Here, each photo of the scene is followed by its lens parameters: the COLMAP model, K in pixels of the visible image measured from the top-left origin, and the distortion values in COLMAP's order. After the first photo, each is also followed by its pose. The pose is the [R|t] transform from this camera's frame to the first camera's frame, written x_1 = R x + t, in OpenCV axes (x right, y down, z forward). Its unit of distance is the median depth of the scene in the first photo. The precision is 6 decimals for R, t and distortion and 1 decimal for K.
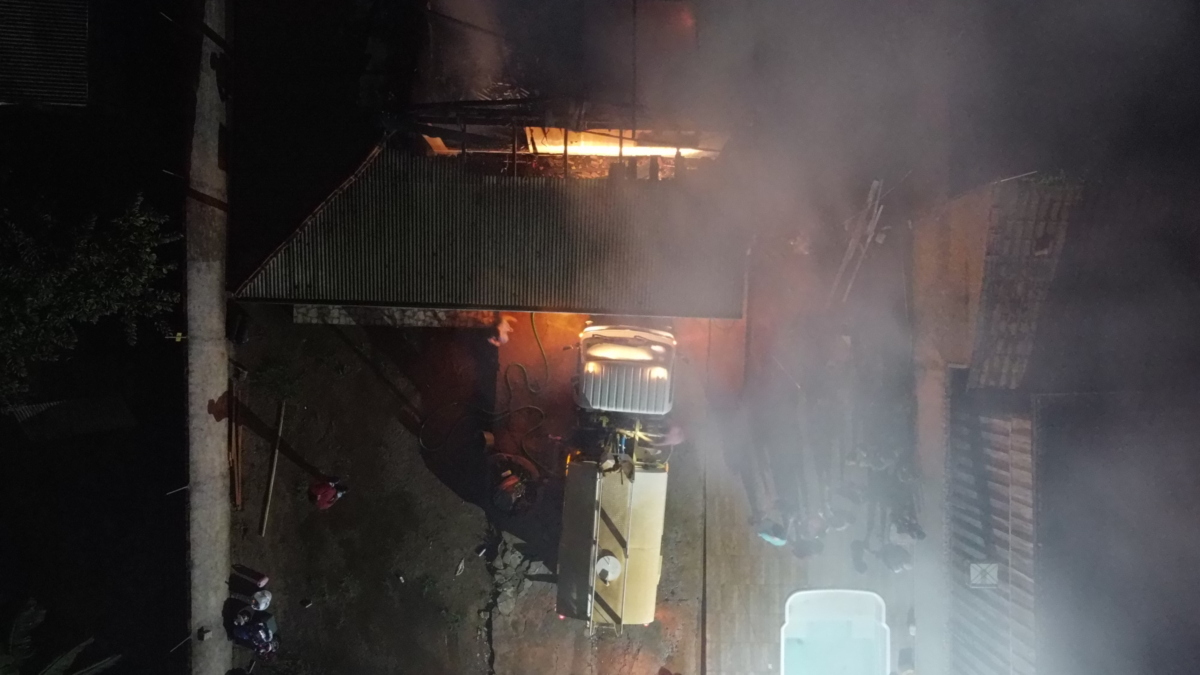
lens RADIAL K [[918.2, 0, 595.0], [0, 918.2, 331.2], [0, 0, 1]] dist [-0.002565, -0.007726]
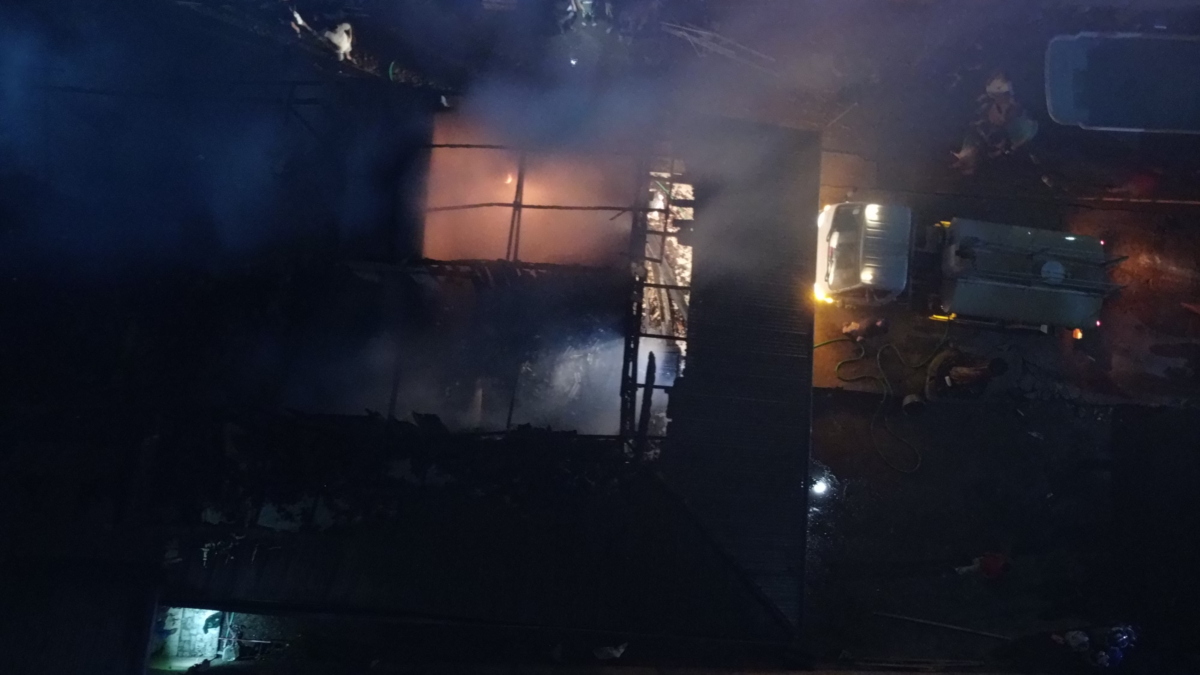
lens RADIAL K [[918.2, 0, 587.7], [0, 918.2, 332.4], [0, 0, 1]] dist [-0.002565, -0.007726]
pose [[0.034394, -0.989382, 0.141213, -0.201662], [0.999301, 0.036119, 0.009673, -0.255159], [-0.014670, 0.140781, 0.989932, 0.000310]]
